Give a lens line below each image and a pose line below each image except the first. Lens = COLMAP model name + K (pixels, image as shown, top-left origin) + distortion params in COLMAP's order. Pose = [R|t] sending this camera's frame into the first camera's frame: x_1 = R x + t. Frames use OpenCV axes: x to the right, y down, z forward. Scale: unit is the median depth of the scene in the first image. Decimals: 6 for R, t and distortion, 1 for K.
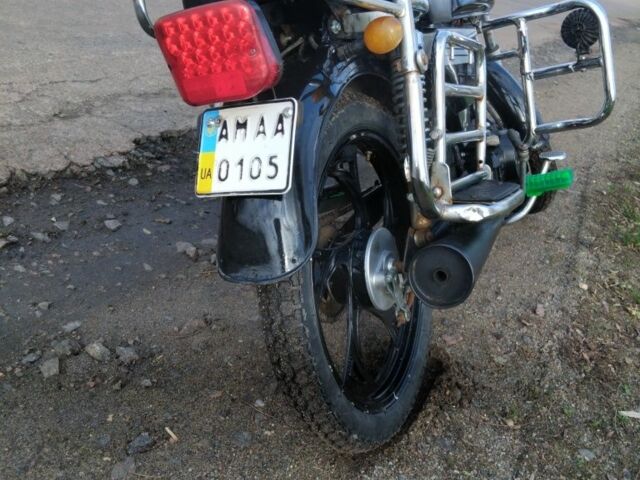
lens RADIAL K [[648.4, 0, 301.3], [0, 648.4, 239.7], [0, 0, 1]] dist [0.001126, -0.036675]
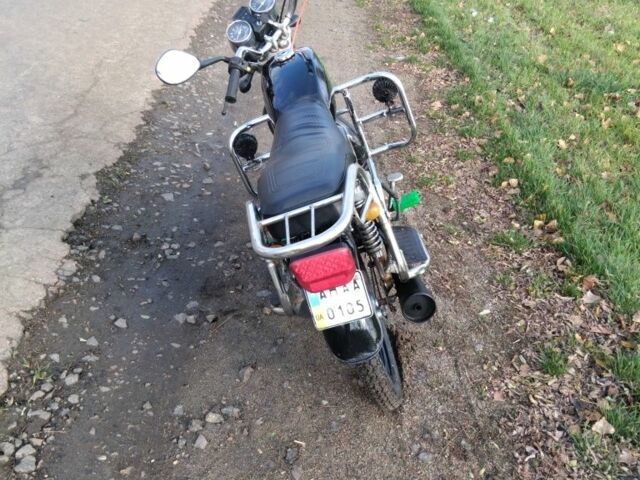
lens RADIAL K [[648.4, 0, 301.3], [0, 648.4, 239.7], [0, 0, 1]] dist [0.001126, -0.036675]
pose [[0.863868, -0.365563, 0.346548, -0.399186], [0.303467, 0.926813, 0.221191, -0.389416], [-0.402045, -0.085913, 0.911580, -0.354807]]
